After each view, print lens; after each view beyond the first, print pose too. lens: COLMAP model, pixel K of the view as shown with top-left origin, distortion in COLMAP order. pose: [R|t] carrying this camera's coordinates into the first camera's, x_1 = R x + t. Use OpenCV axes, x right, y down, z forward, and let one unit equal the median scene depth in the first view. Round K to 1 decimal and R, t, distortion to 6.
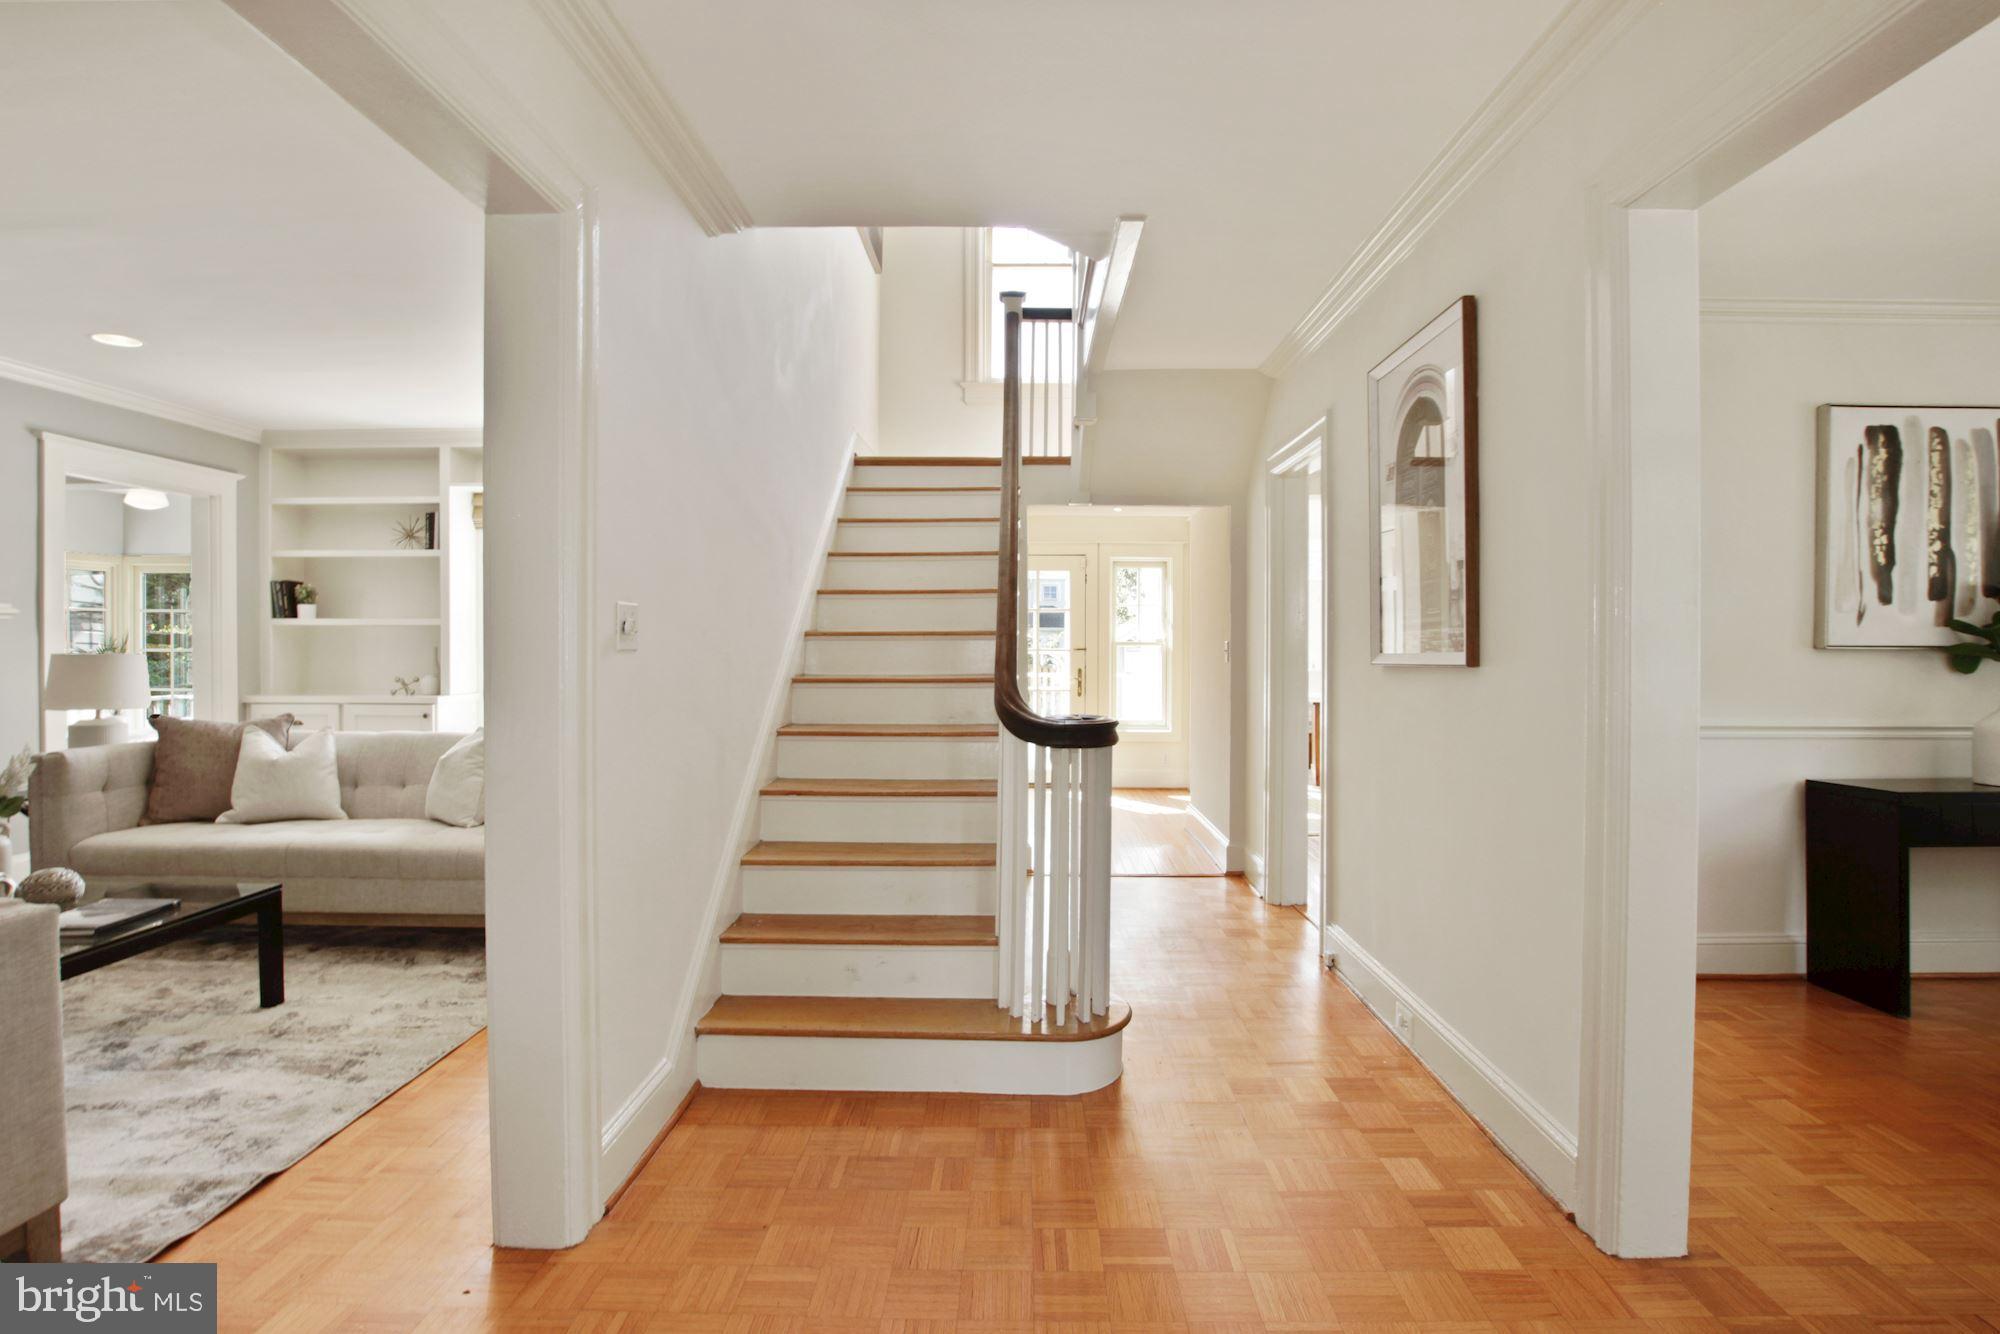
lens RADIAL K [[972.9, 0, 1013.5], [0, 972.9, 635.7], [0, 0, 1]] dist [-0.027675, 0.000400]
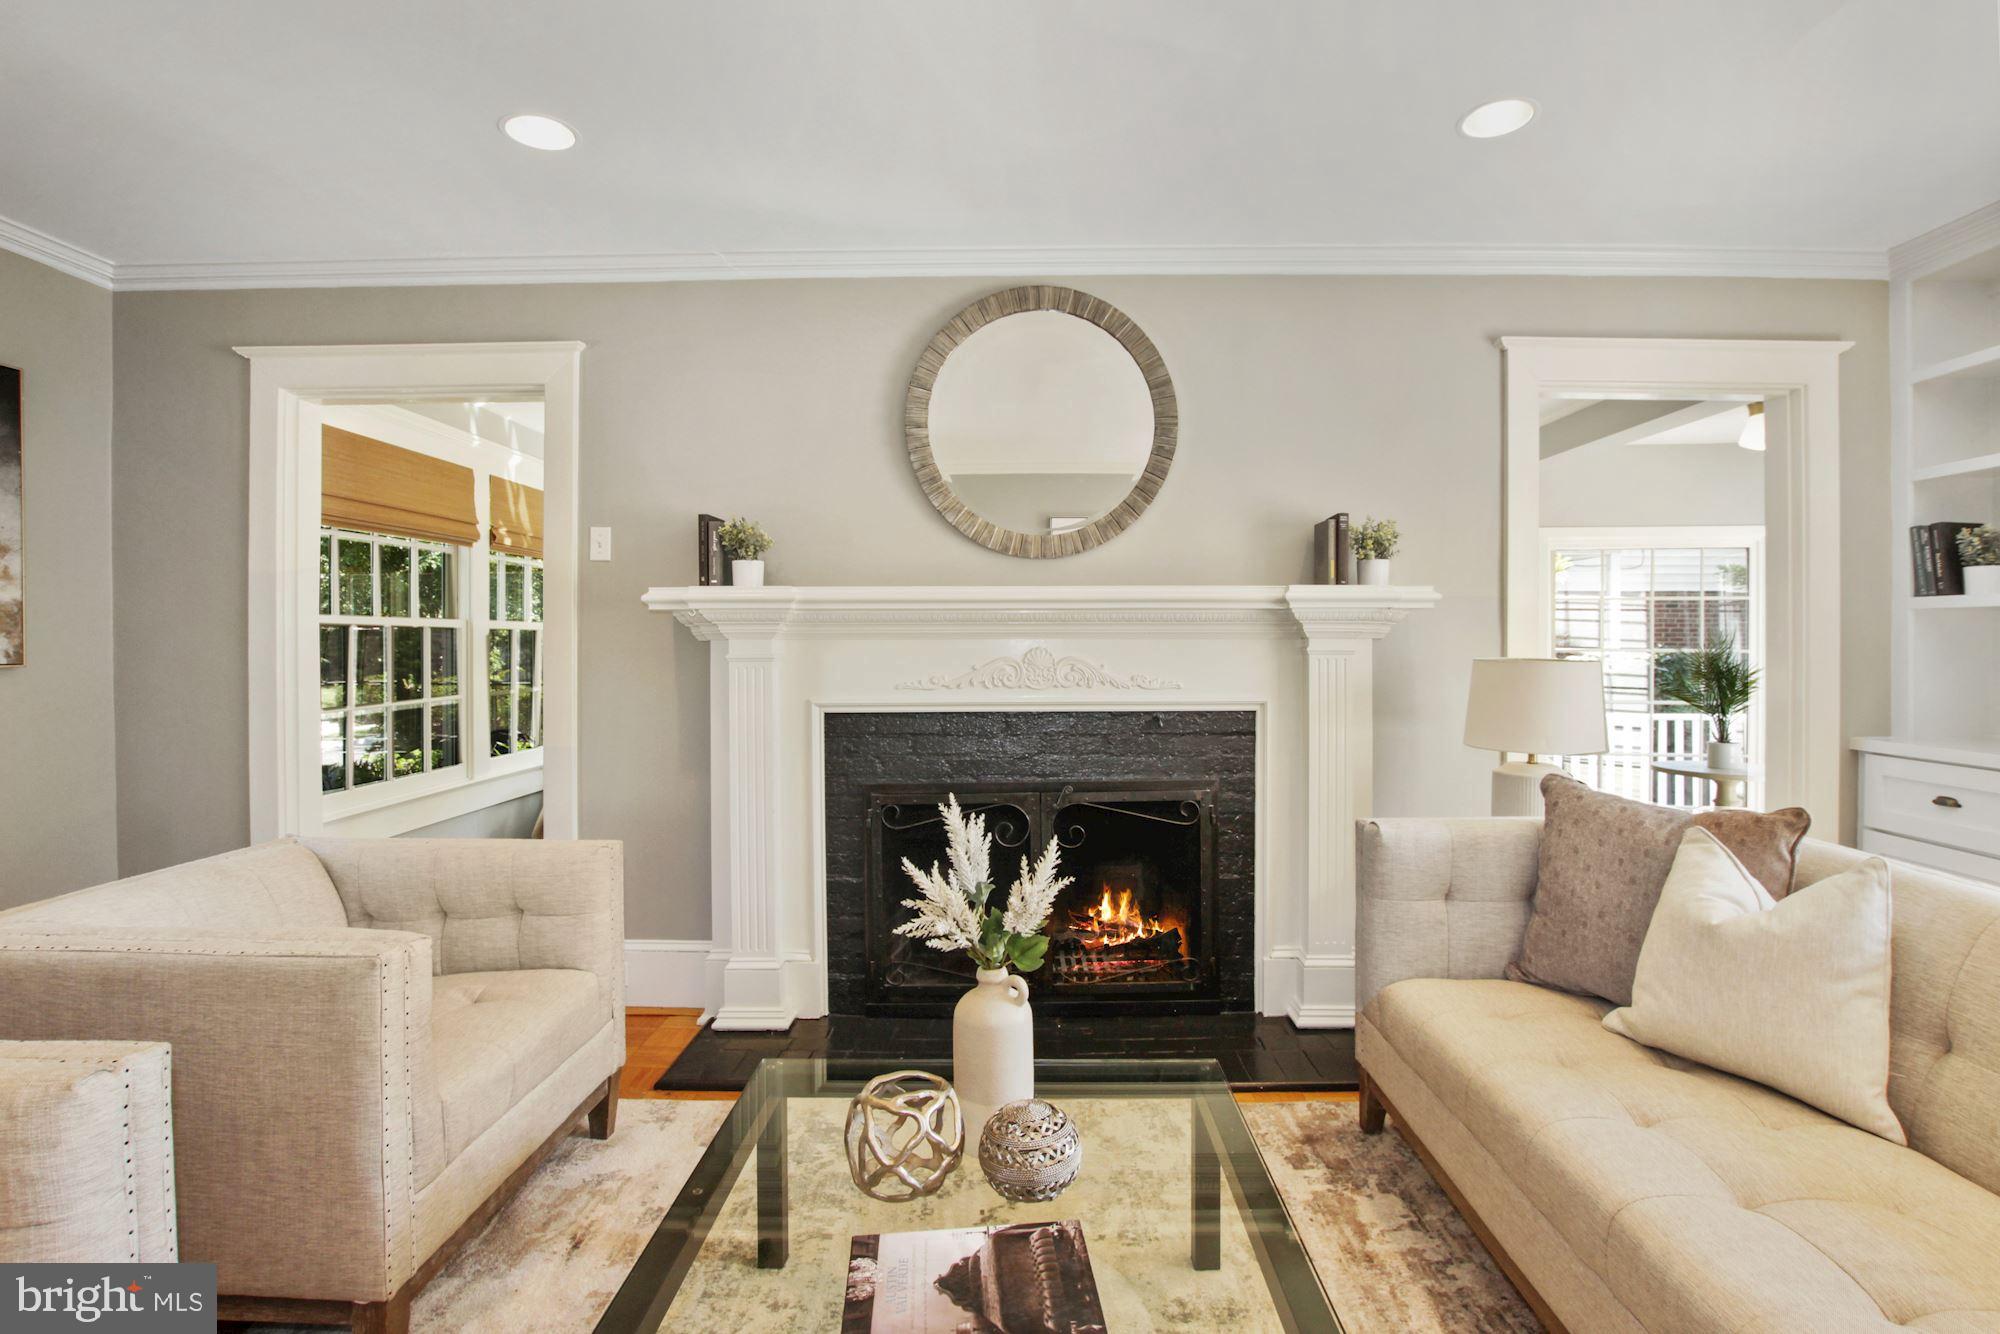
lens RADIAL K [[947.7, 0, 1006.5], [0, 947.7, 641.9], [0, 0, 1]] dist [-0.029362, 0.000090]
pose [[-0.000295, 0.003944, -0.999992, -0.344221], [0.003904, 0.999985, 0.003943, 0.003645], [0.999992, -0.003903, -0.000310, 0.645089]]
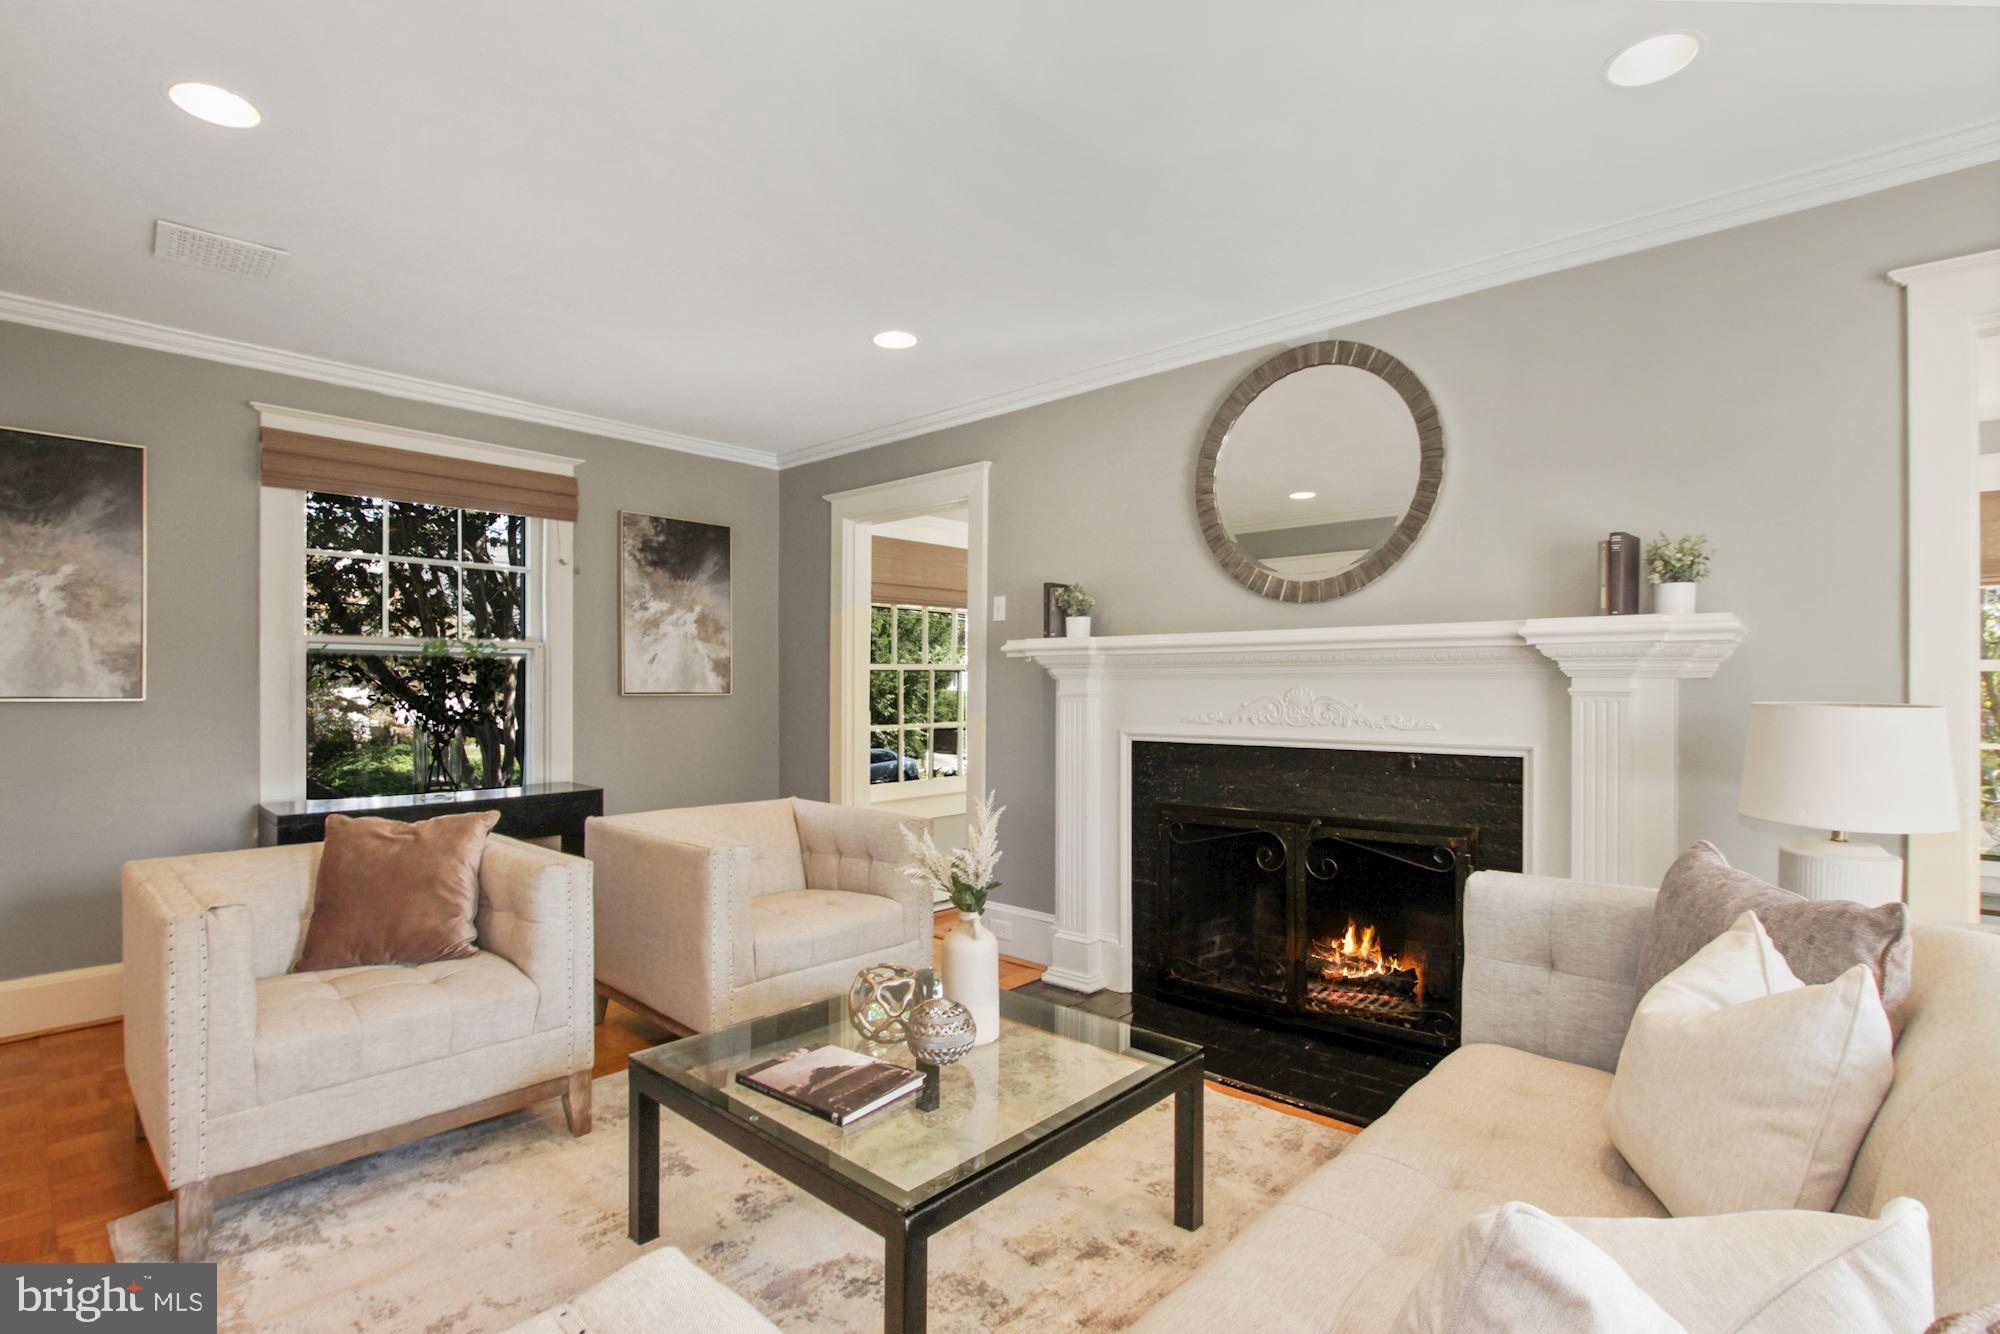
lens RADIAL K [[948.0, 0, 1007.5], [0, 948.0, 677.0], [0, 0, 1]] dist [-0.027273, 0.000386]
pose [[-0.661637, -0.004646, -0.749810, -0.337867], [0.001743, 0.999969, -0.007734, 0.008110], [0.749822, -0.006424, -0.661608, 0.982893]]
